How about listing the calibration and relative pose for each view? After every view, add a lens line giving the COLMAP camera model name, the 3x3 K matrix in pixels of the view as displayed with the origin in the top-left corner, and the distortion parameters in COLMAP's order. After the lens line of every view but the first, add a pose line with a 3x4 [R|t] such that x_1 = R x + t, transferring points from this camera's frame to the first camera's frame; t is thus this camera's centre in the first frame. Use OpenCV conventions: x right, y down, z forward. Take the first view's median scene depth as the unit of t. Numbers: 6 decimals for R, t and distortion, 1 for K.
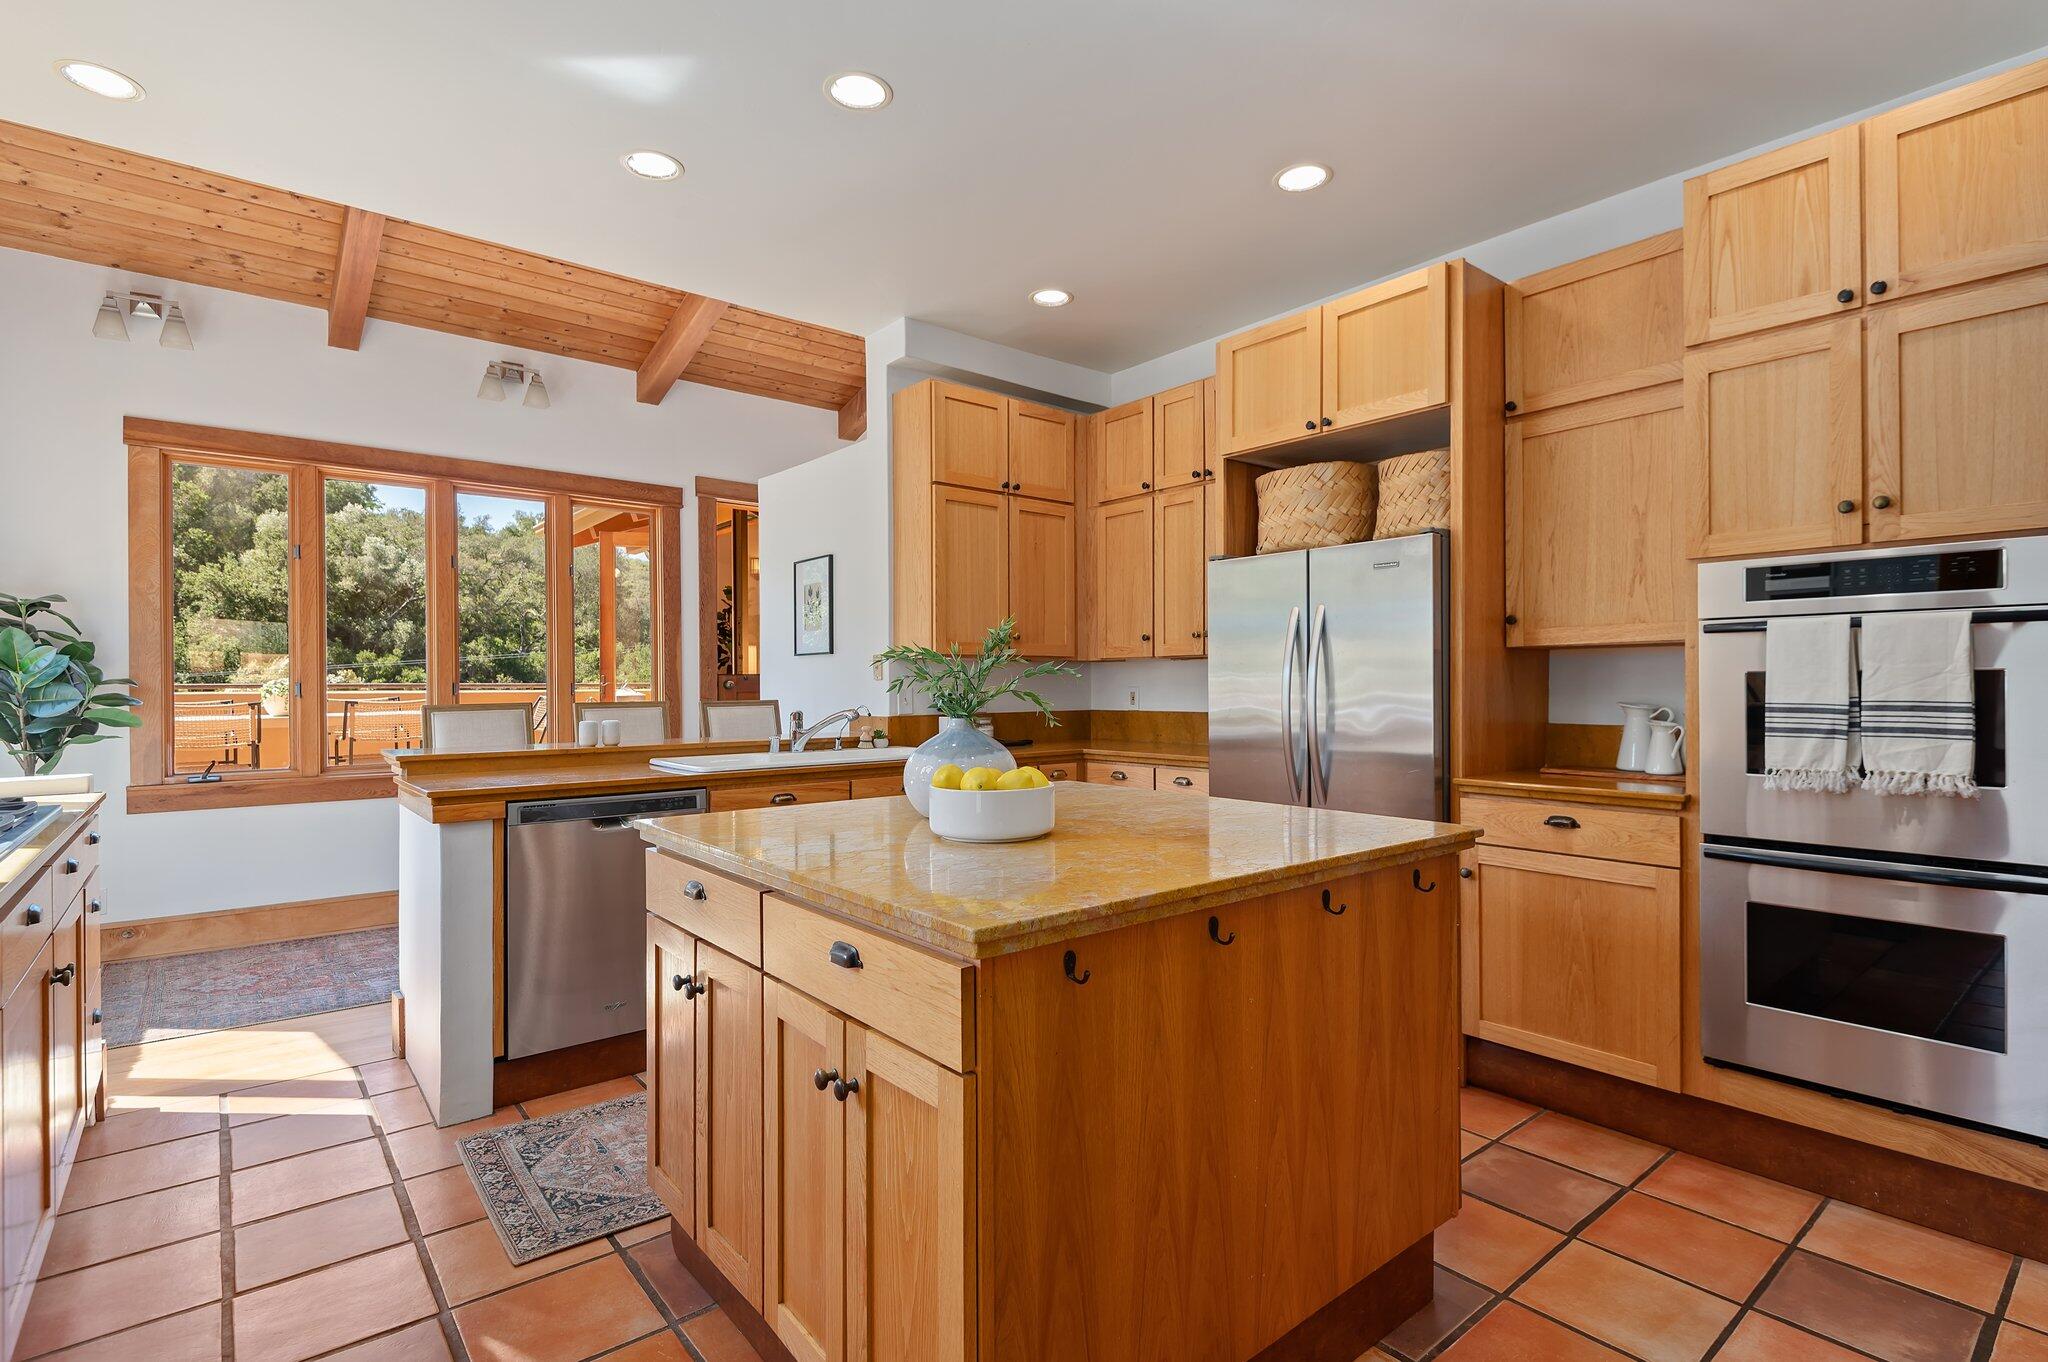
lens RADIAL K [[972.8, 0, 1025.8], [0, 972.8, 685.7], [0, 0, 1]] dist [0.010582, 0.000629]
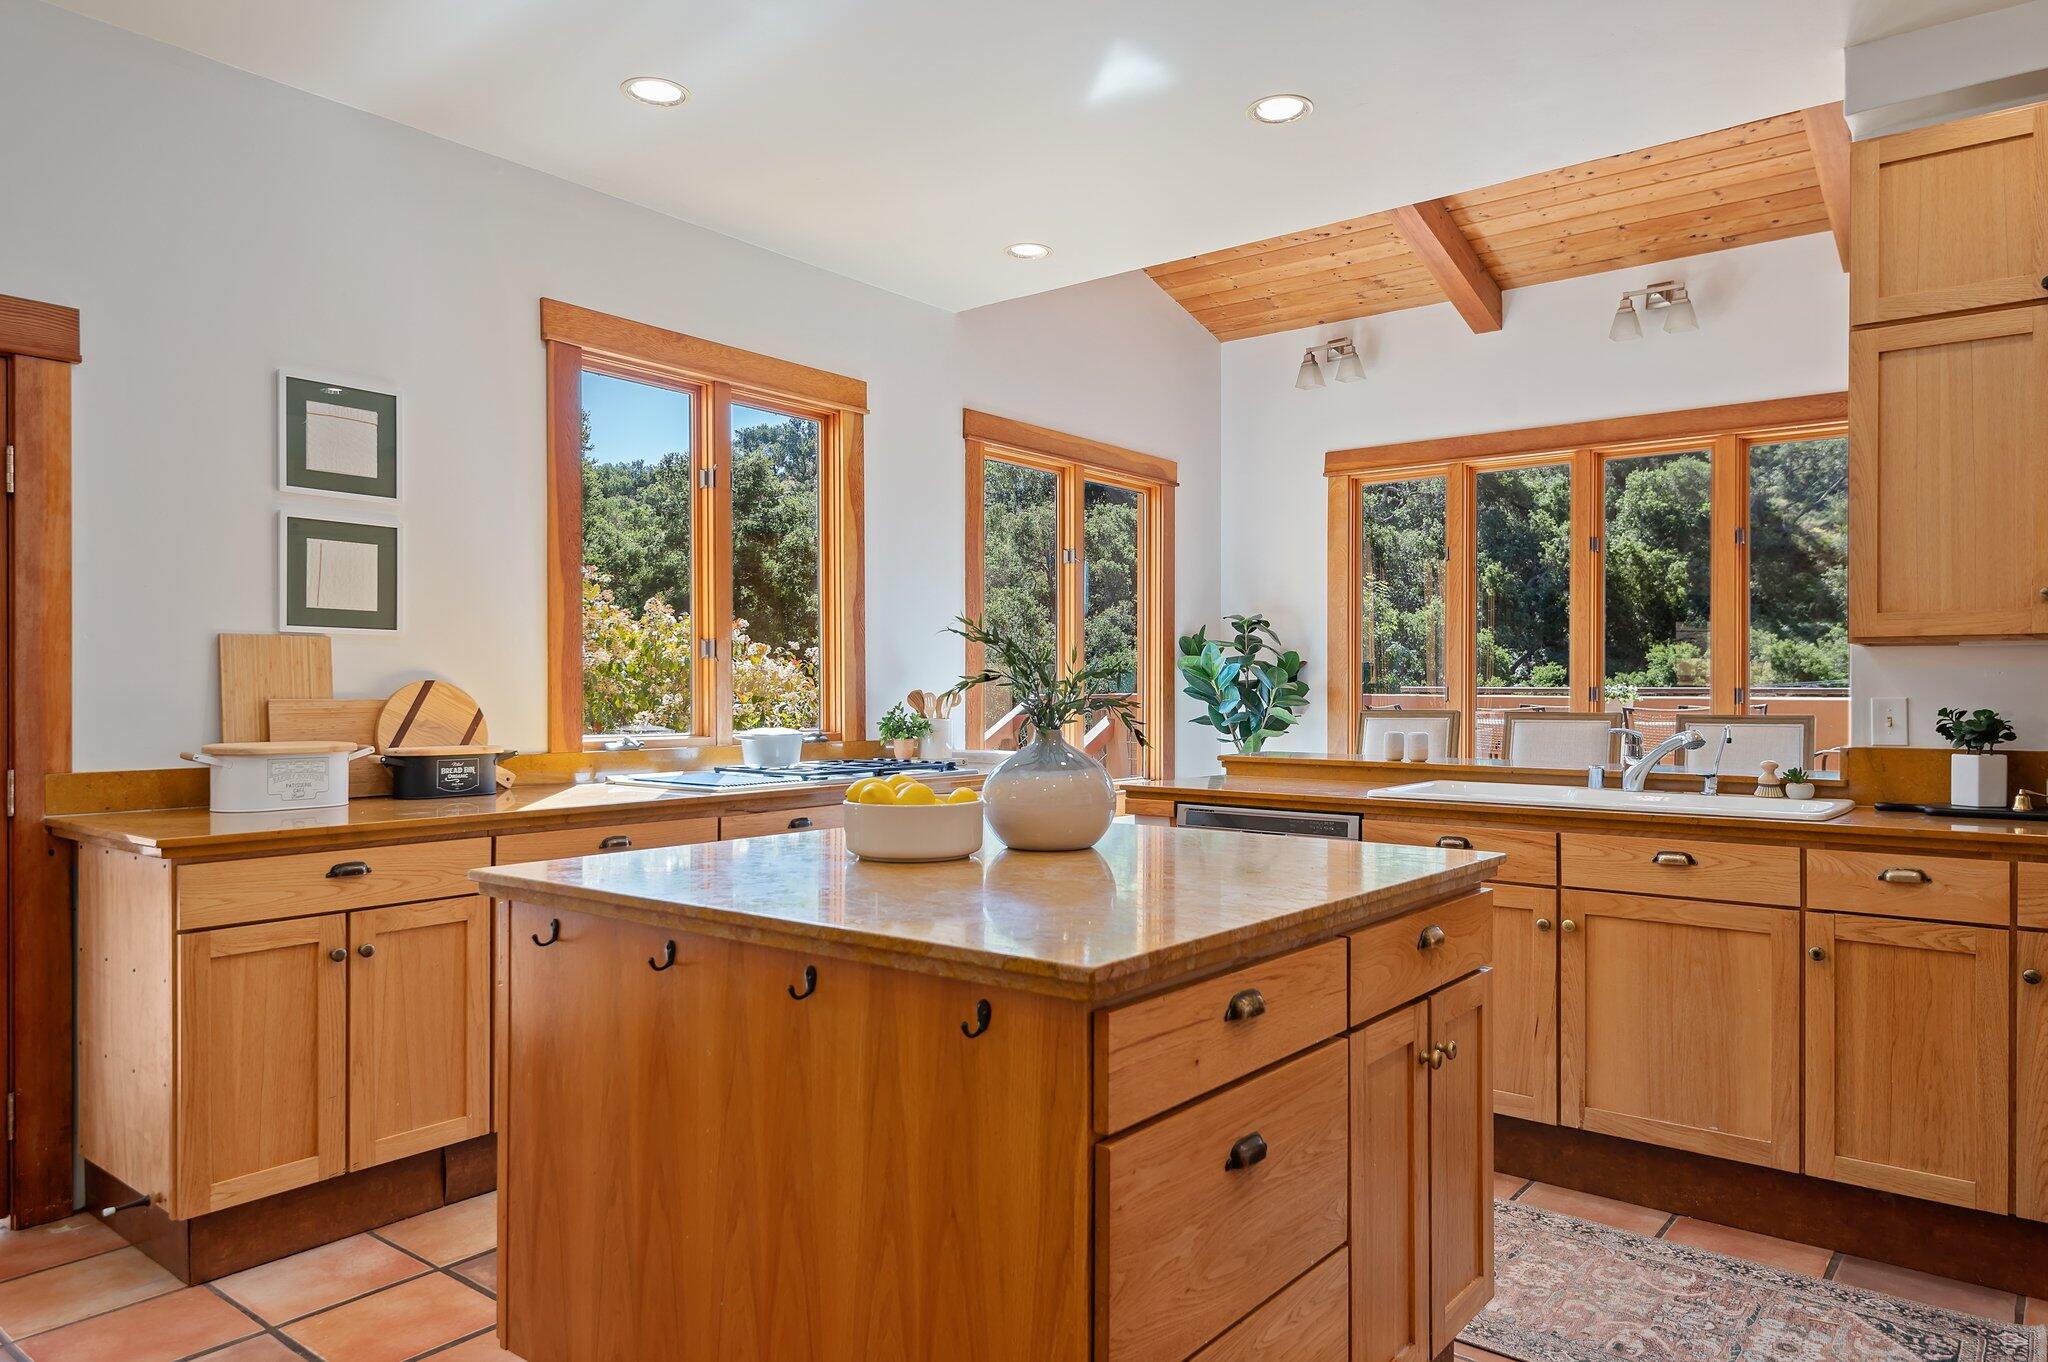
lens RADIAL K [[1309.4, 0, 1065.8], [0, 1309.4, 687.1], [0, 0, 1]] dist [0.010911, 0.002817]
pose [[0.234263, 0.003440, -0.972167, 0.488482], [-0.006892, 0.999974, 0.001877, -0.002612], [0.972149, 0.006260, 0.234281, 0.349913]]
